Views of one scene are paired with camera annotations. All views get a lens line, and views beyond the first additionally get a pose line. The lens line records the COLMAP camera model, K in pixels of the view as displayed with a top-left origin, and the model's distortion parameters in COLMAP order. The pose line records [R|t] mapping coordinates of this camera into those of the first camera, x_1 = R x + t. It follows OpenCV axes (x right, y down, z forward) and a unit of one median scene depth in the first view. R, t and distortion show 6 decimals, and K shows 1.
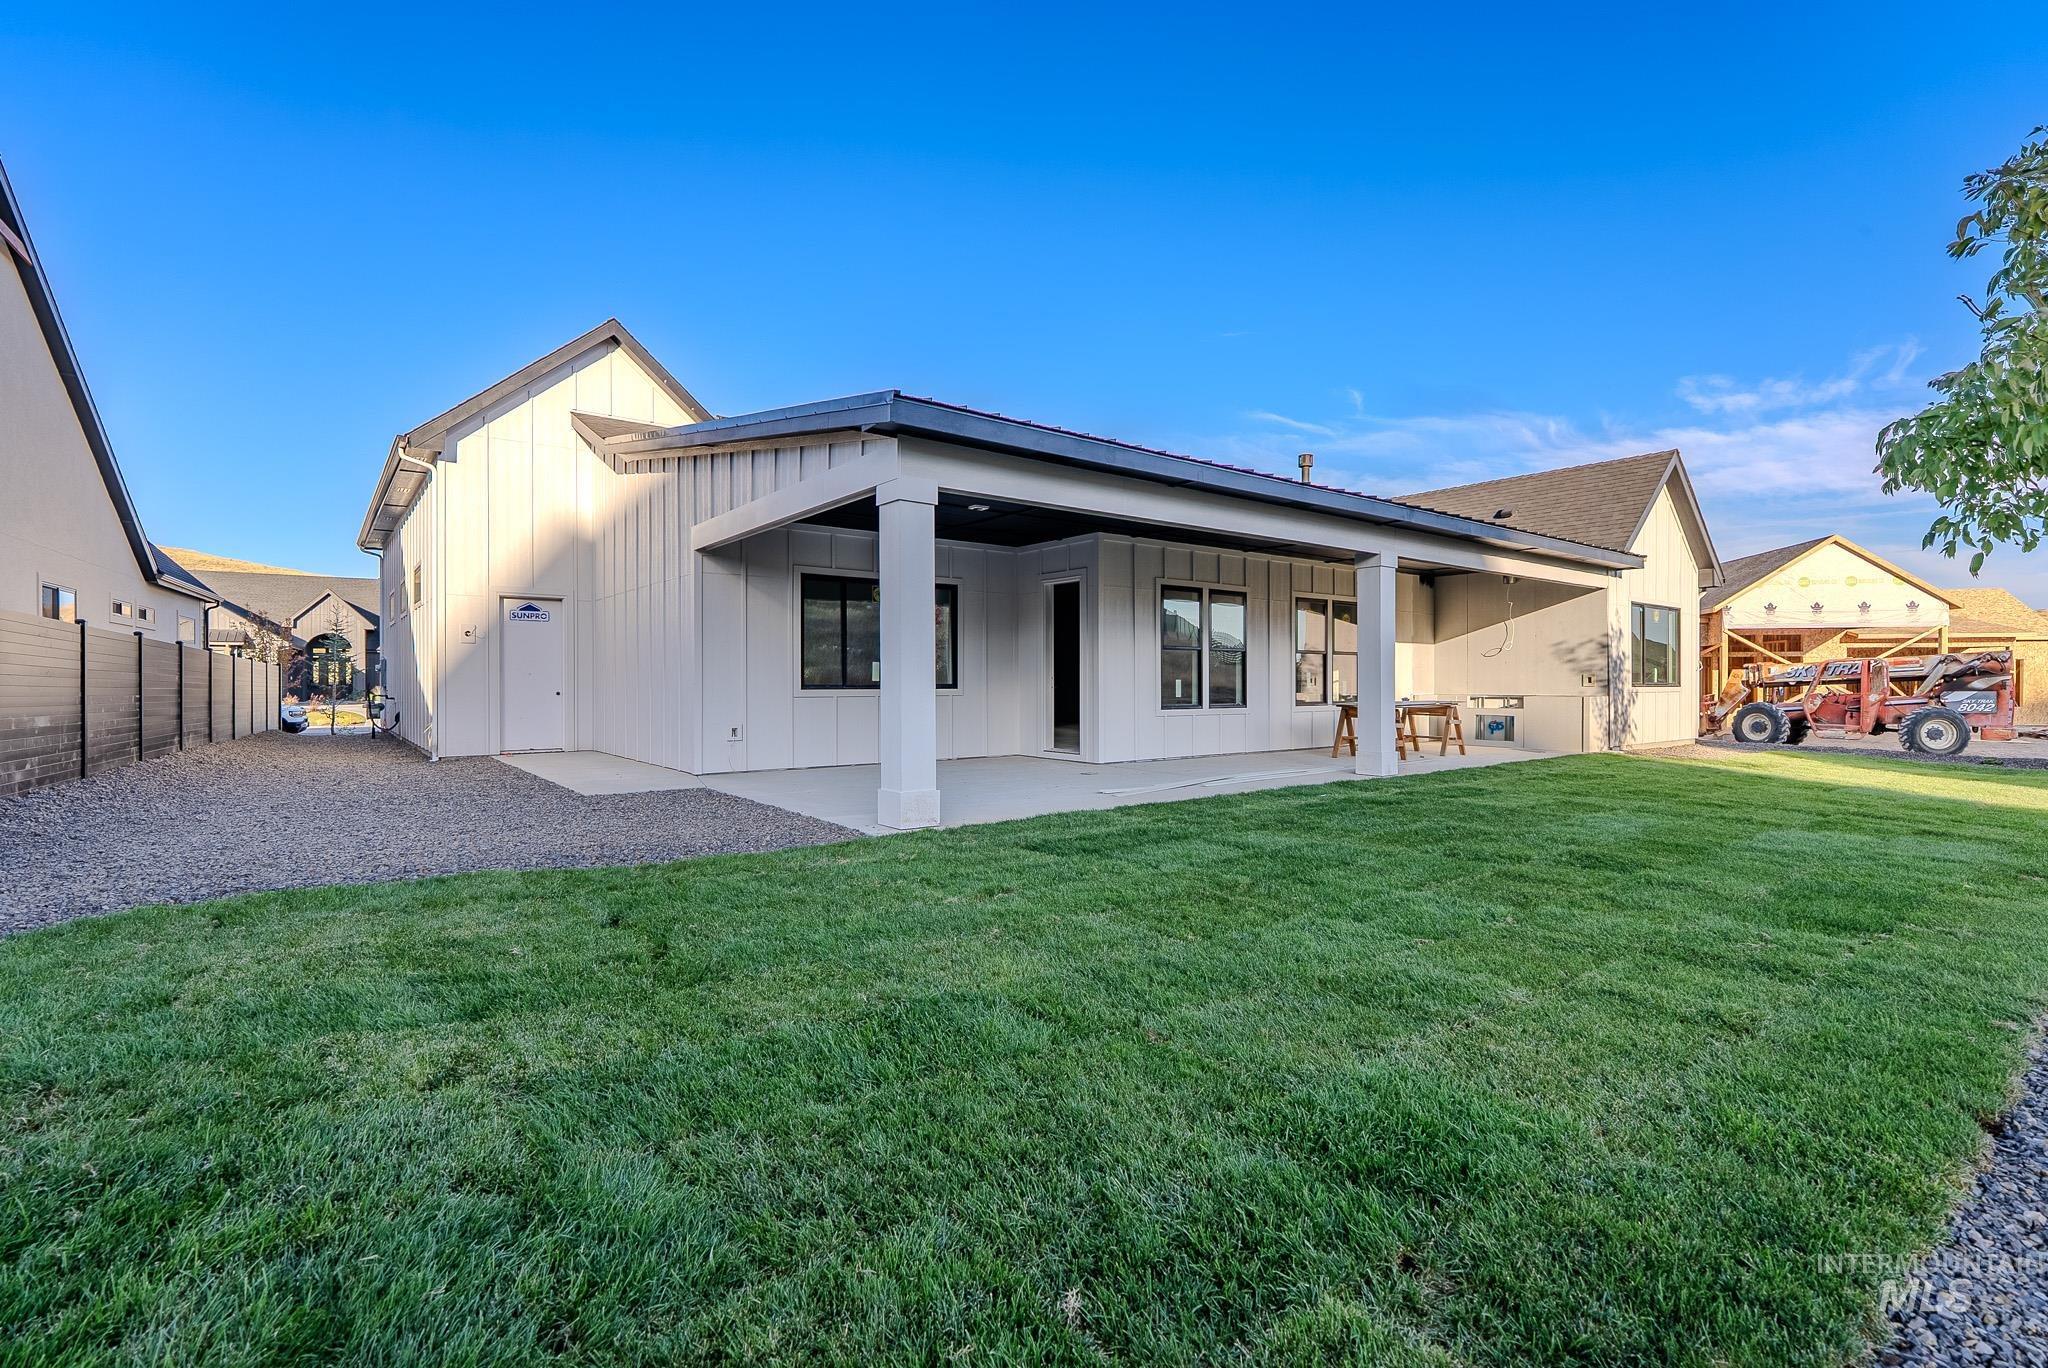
lens RADIAL K [[923.0, 0, 1021.5], [0, 923.0, 686.8], [0, 0, 1]] dist [-0.003914, 0.000027]
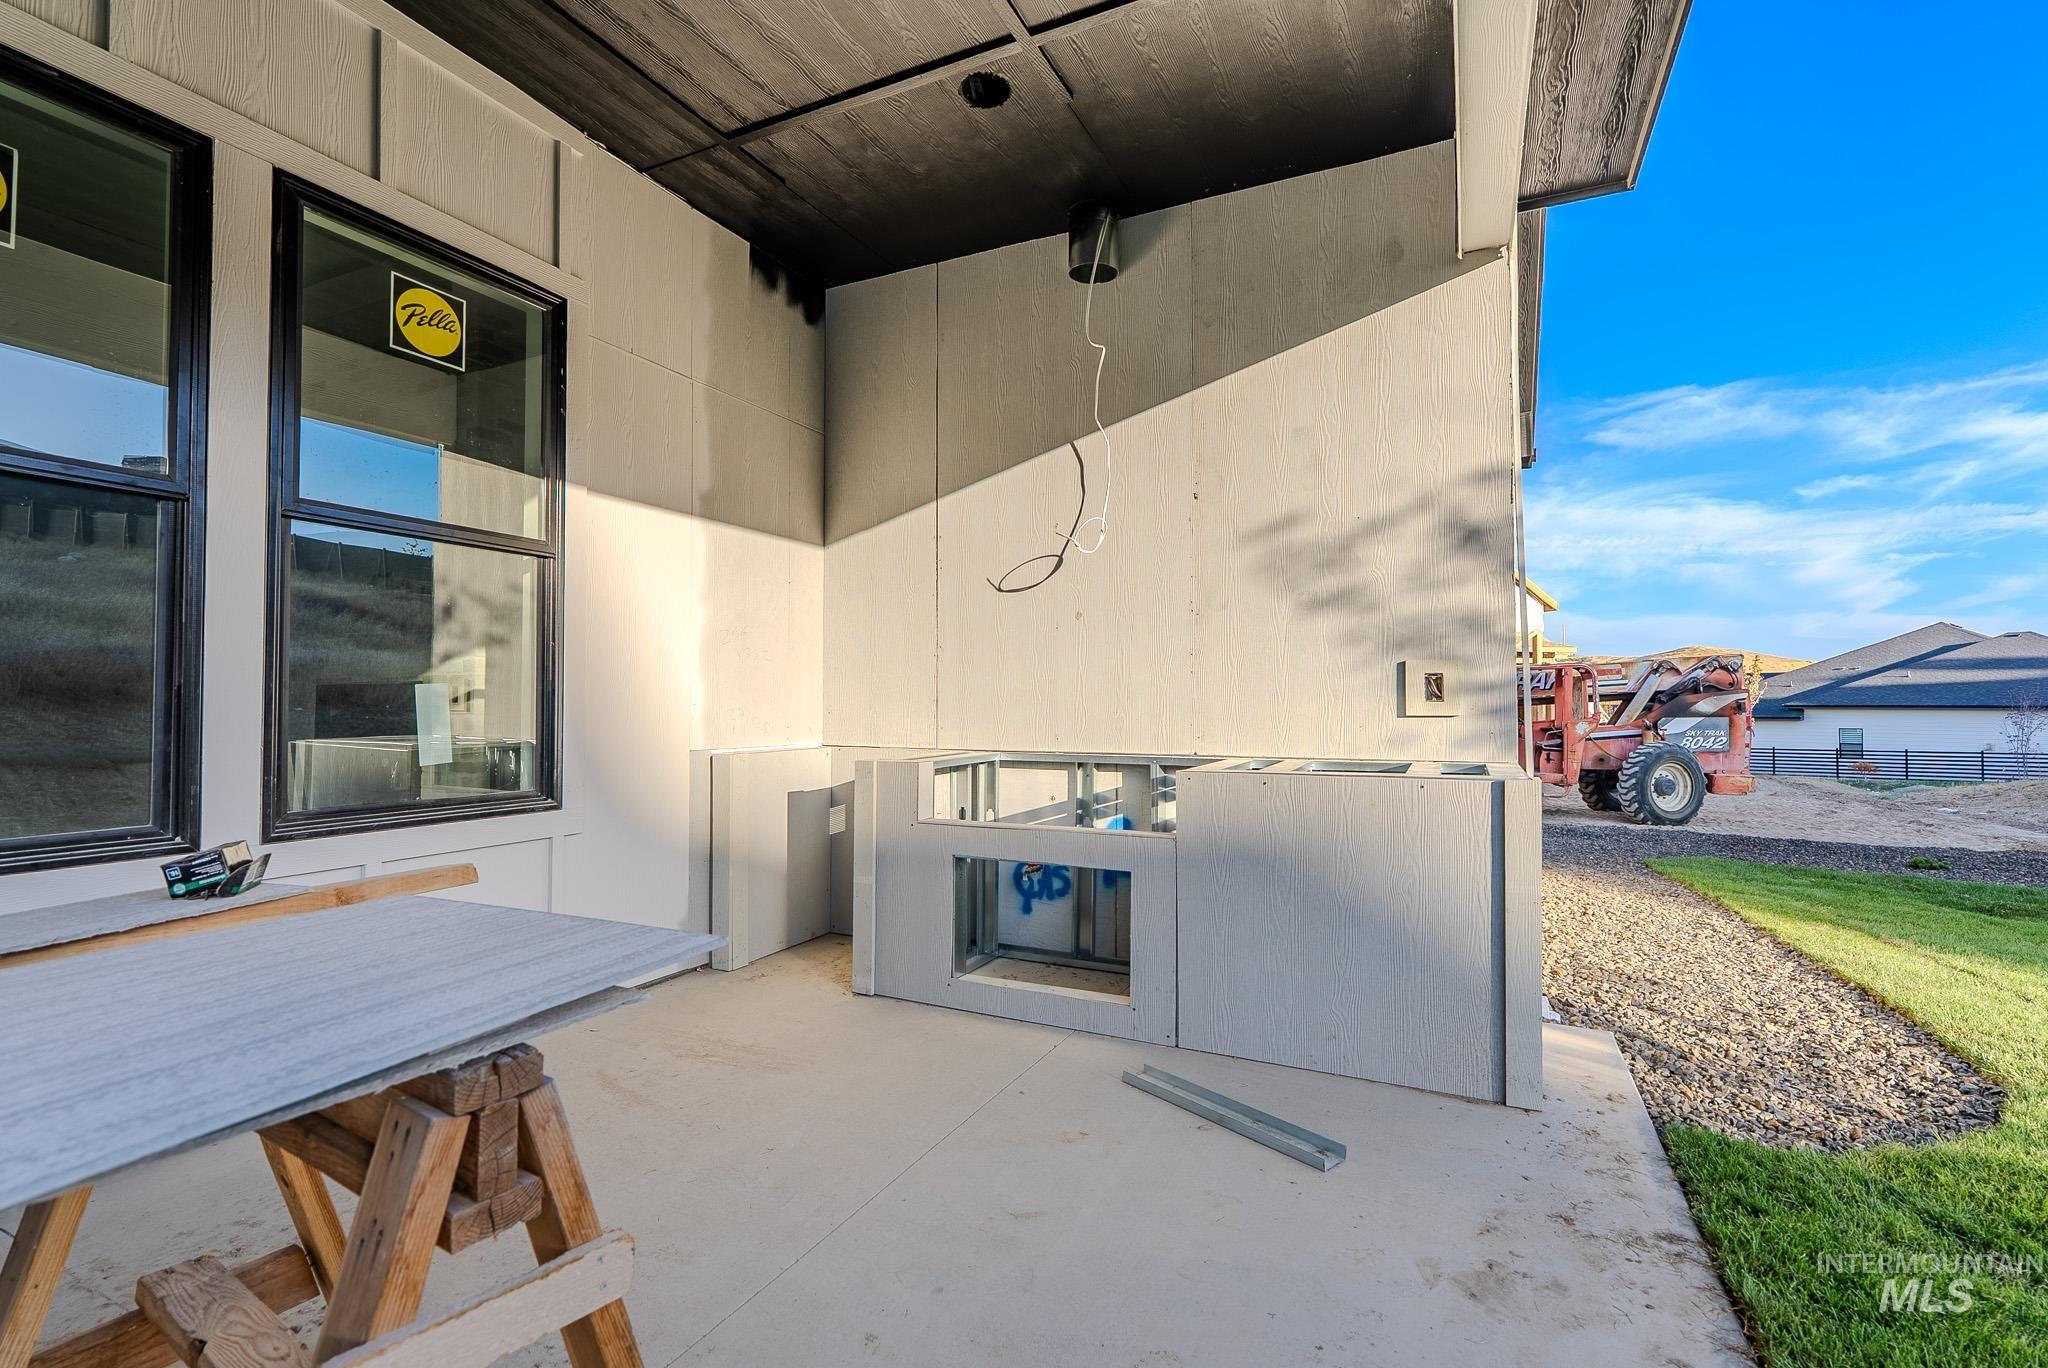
lens RADIAL K [[923.0, 0, 1021.5], [0, 923.0, 686.8], [0, 0, 1]] dist [-0.003914, 0.000027]
pose [[0.892929, 0.012330, 0.450029, 0.411078], [-0.003673, 0.999791, -0.020105, -0.002279], [-0.450183, 0.016300, 0.892787, 0.805420]]
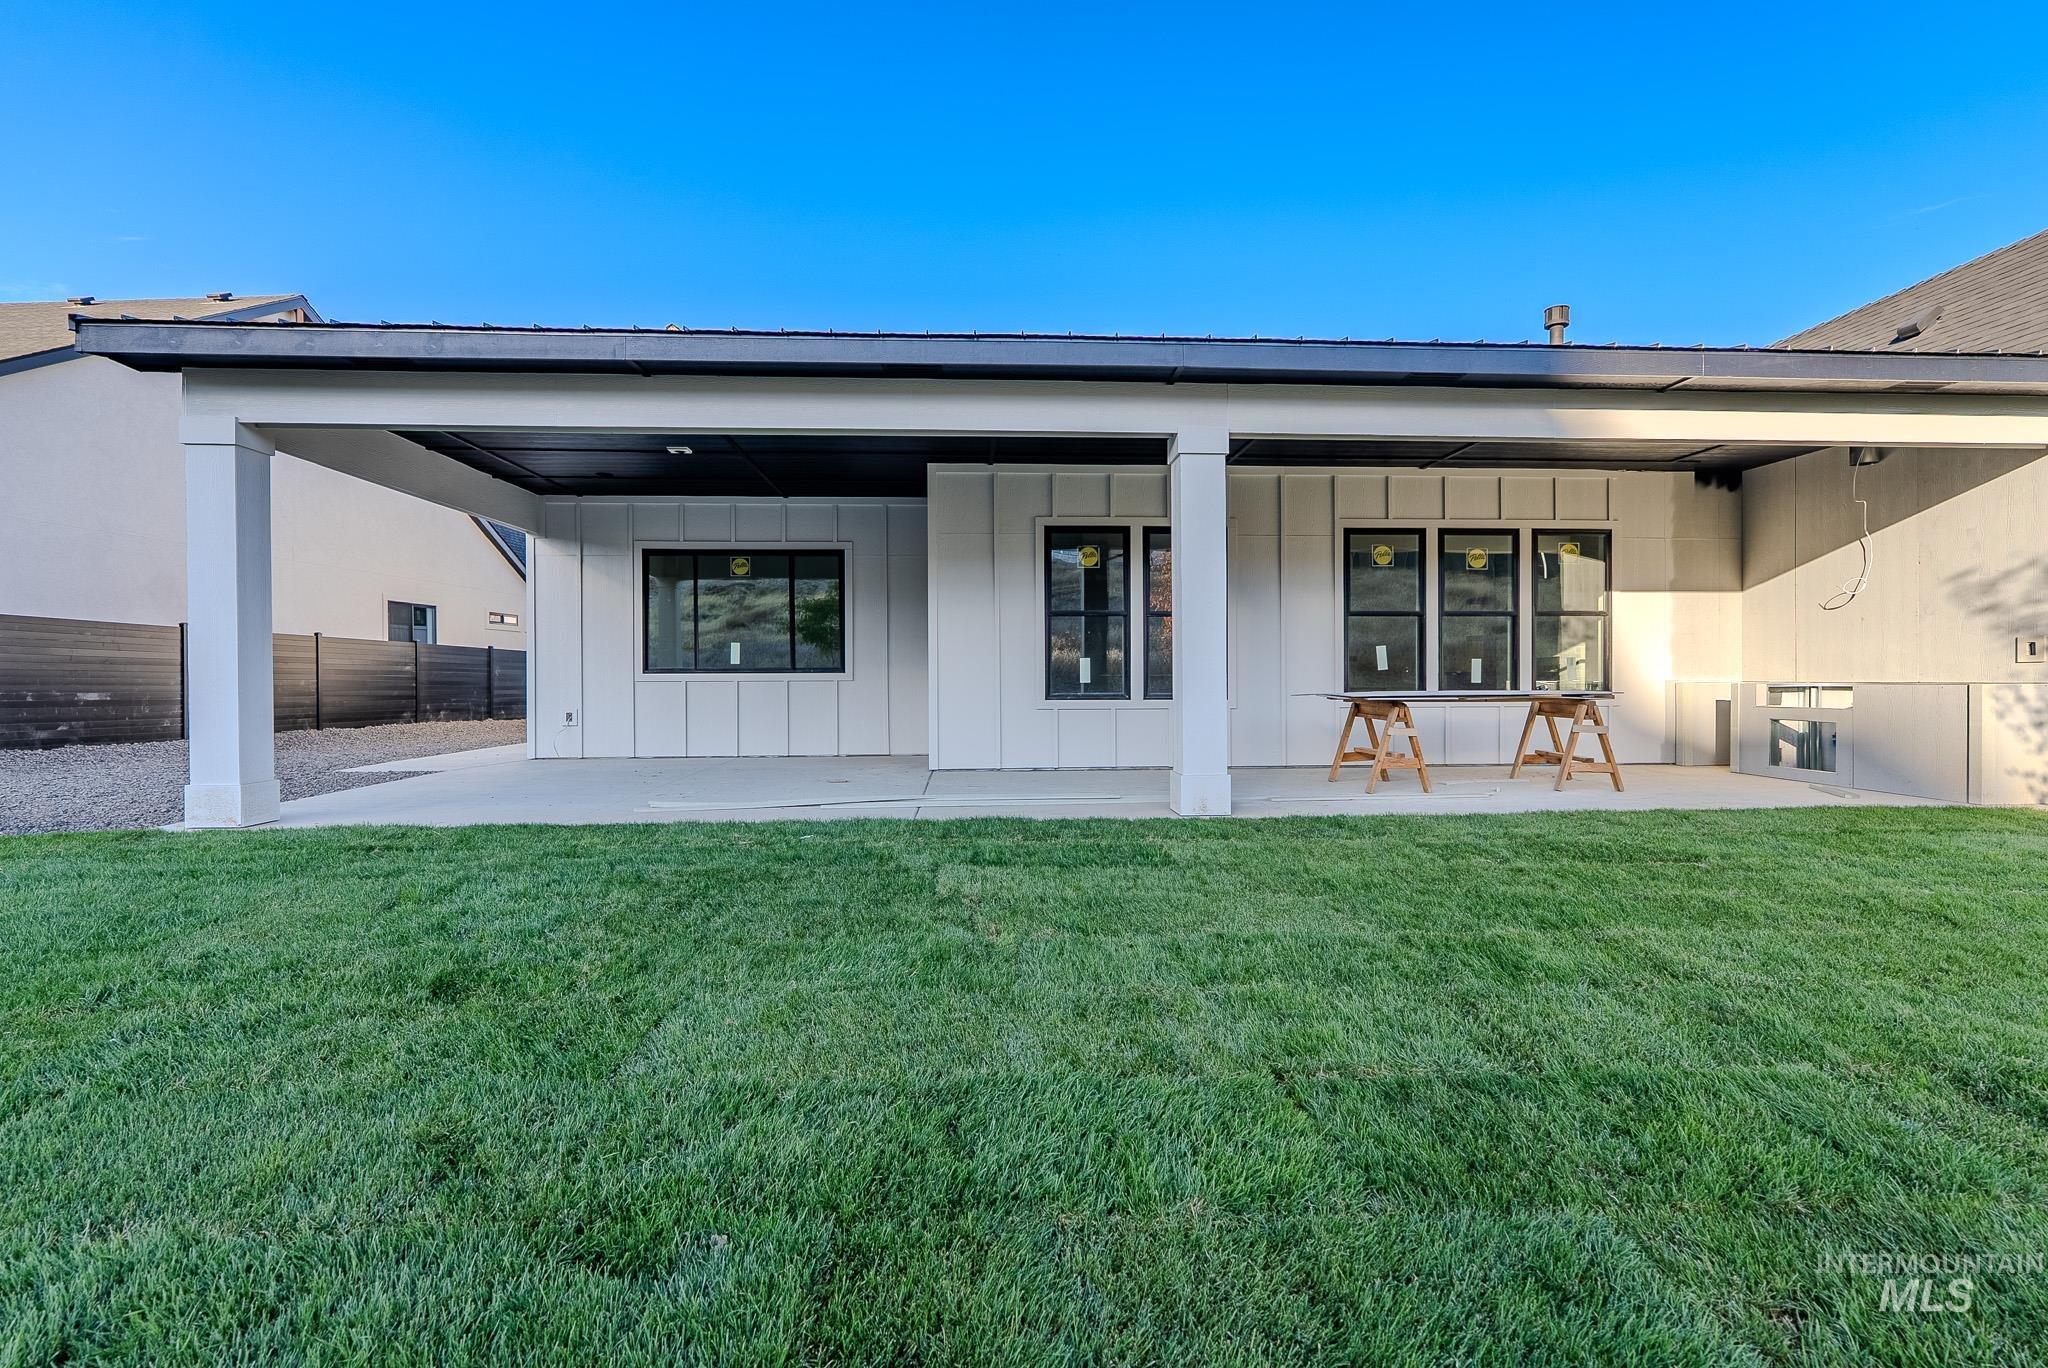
lens RADIAL K [[923.0, 0, 1021.5], [0, 923.0, 686.8], [0, 0, 1]] dist [-0.003914, 0.000027]
pose [[0.823017, 0.004528, -0.567999, 0.436596], [0.002639, 0.999927, 0.011795, 0.004971], [0.568011, -0.011206, 0.822945, 0.312902]]
